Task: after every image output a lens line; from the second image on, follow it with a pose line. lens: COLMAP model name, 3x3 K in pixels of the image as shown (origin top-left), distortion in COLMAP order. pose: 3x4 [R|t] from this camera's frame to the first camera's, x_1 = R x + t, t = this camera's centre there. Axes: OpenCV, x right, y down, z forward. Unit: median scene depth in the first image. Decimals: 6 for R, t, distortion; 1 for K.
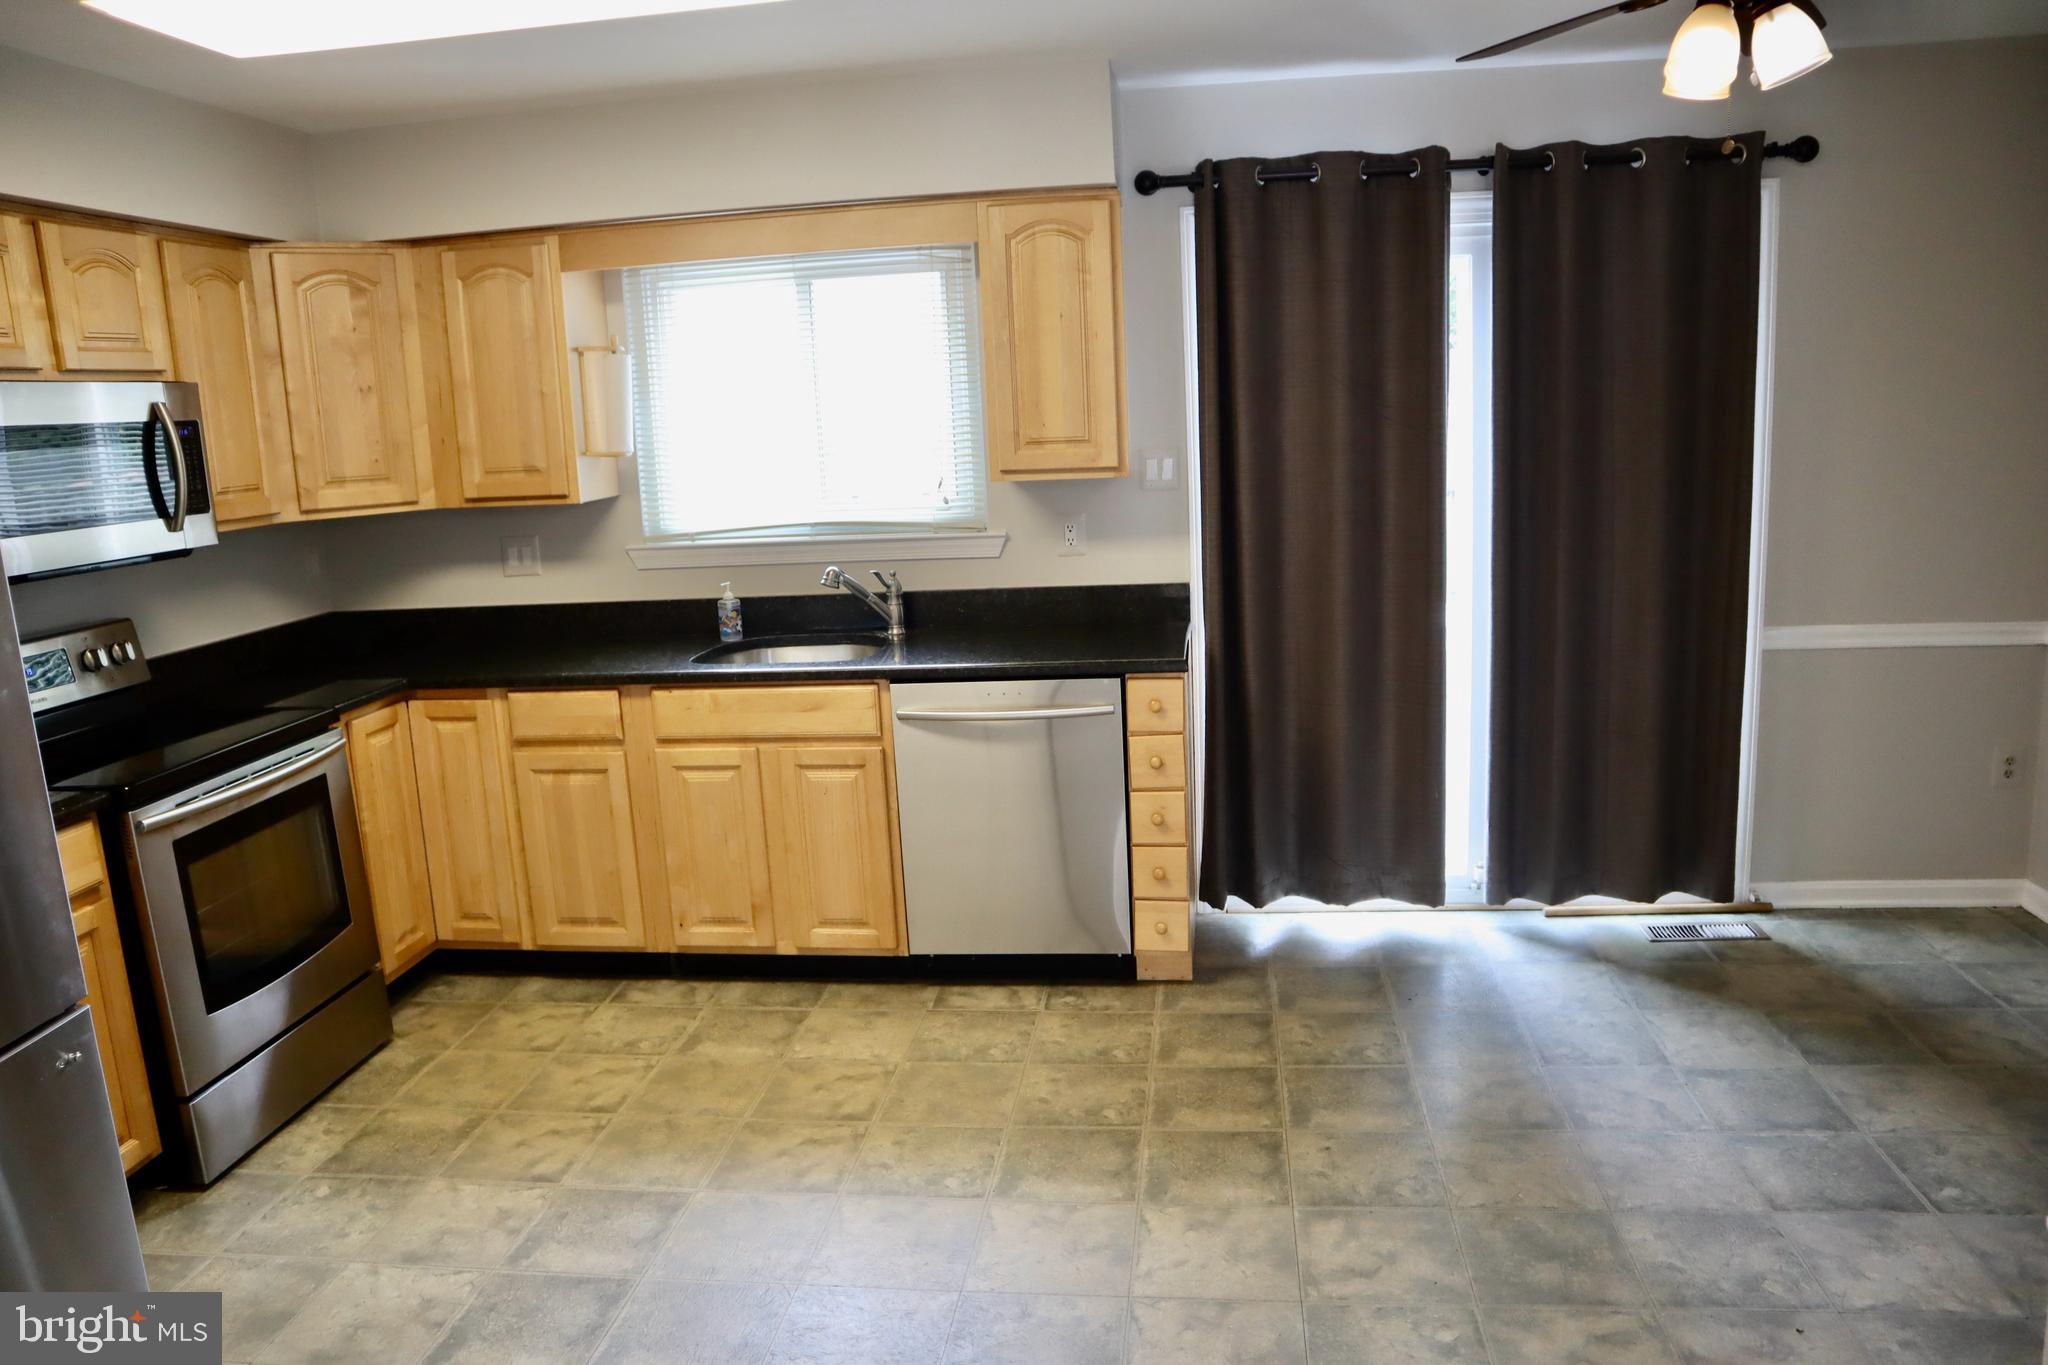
lens RADIAL K [[1446.3, 0, 1024.7], [0, 1446.3, 688.5], [0, 0, 1]] dist [-0.111133, 0.066416]
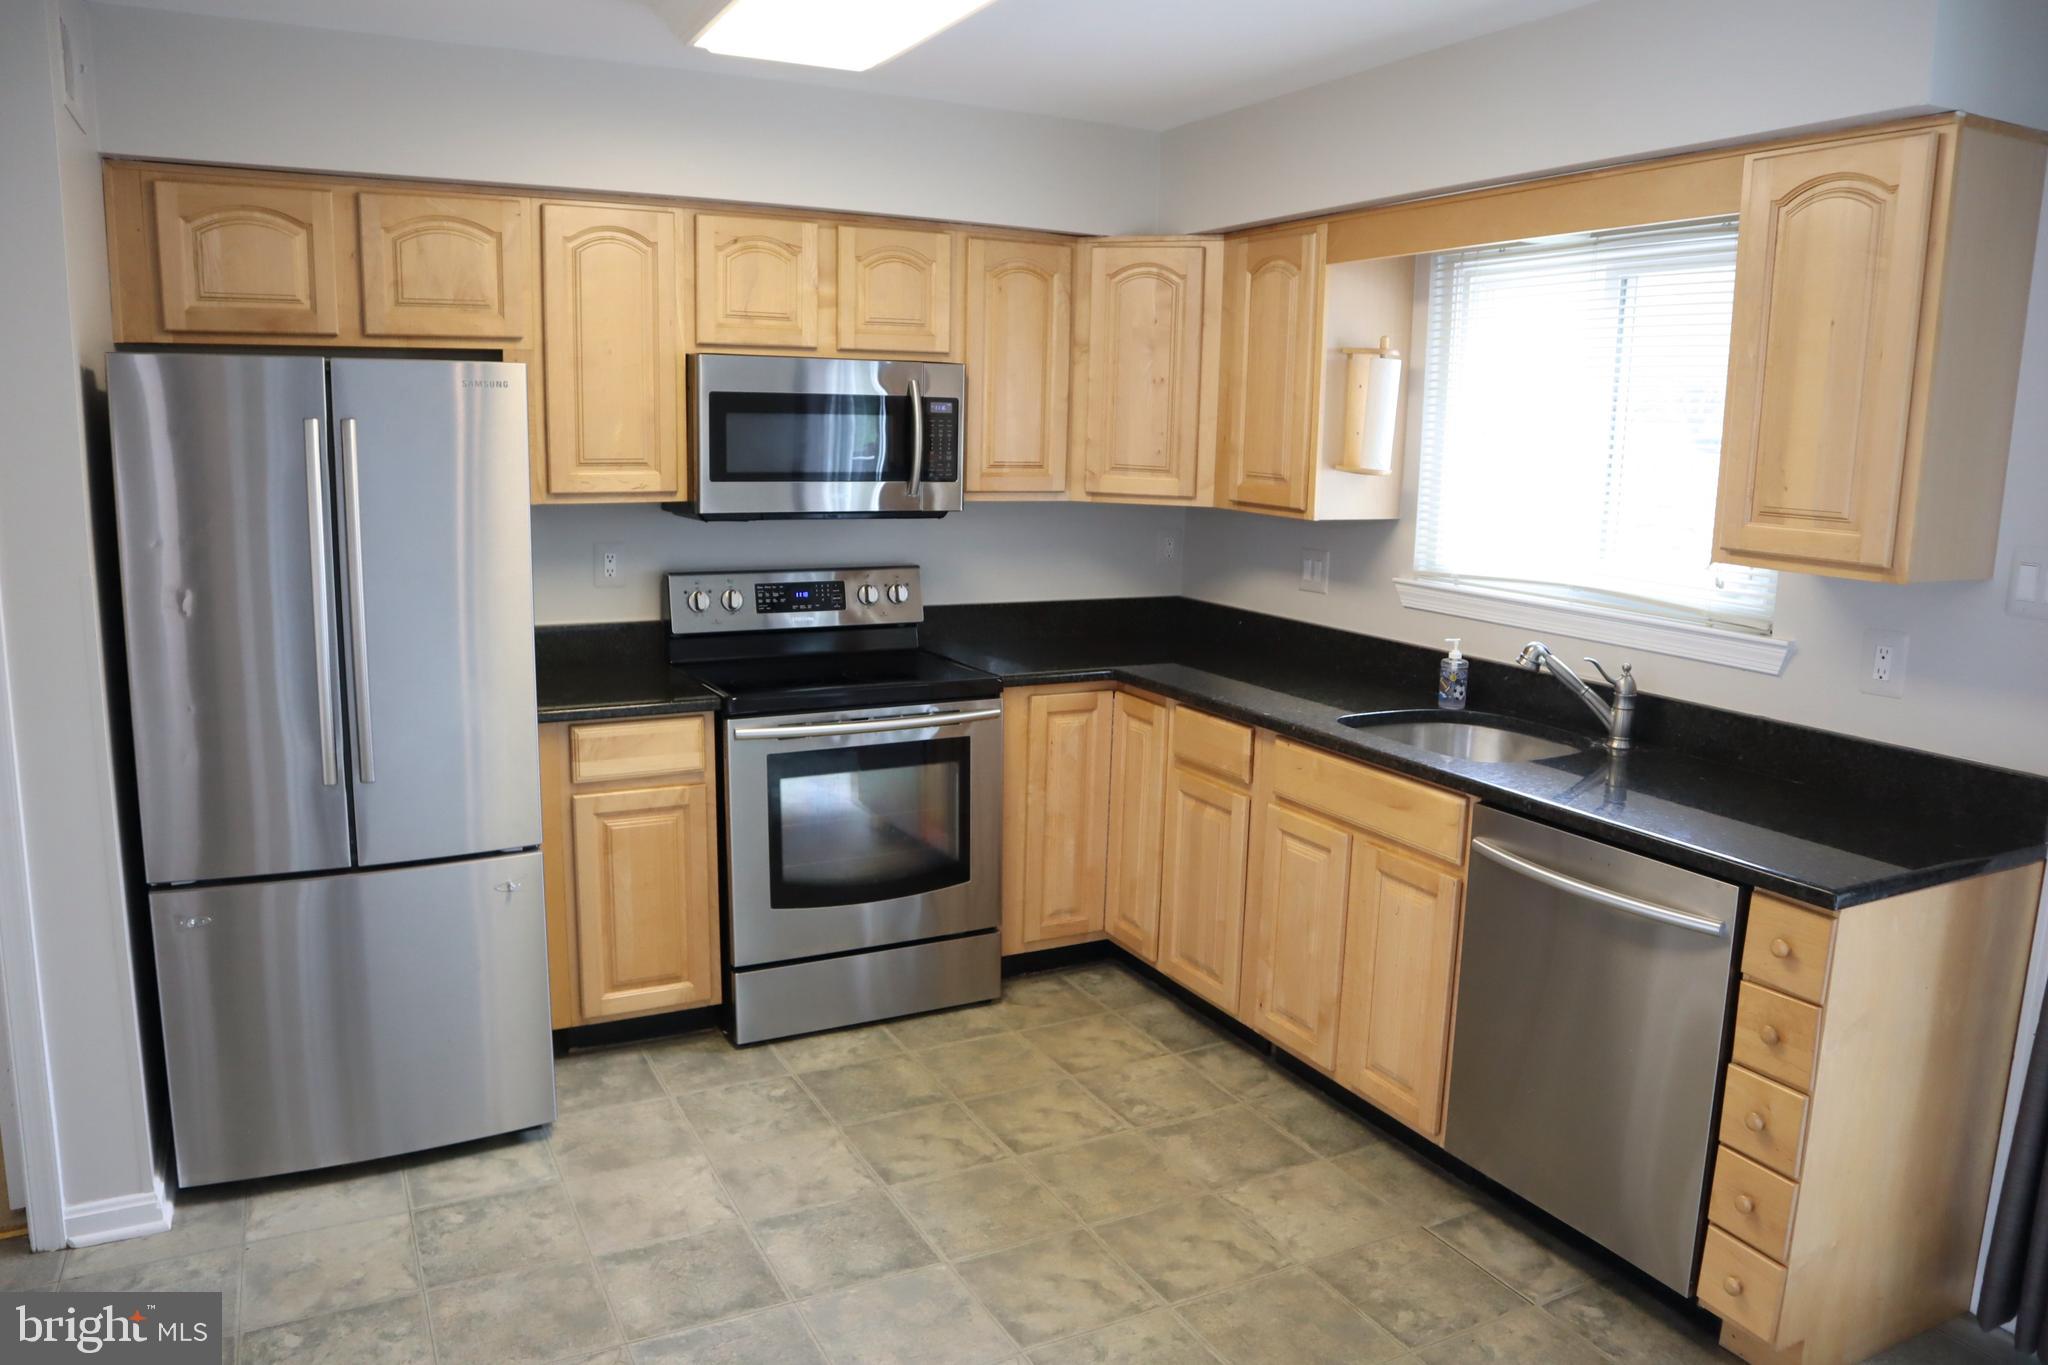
lens RADIAL K [[1446.3, 0, 1022.0], [0, 1446.3, 686.2], [0, 0, 1]] dist [-0.111133, 0.066416]
pose [[0.563066, 0.206259, -0.800259, 0.353166], [-0.210143, 0.972258, 0.102733, -0.087869], [0.799248, 0.110323, 0.590789, 0.350903]]
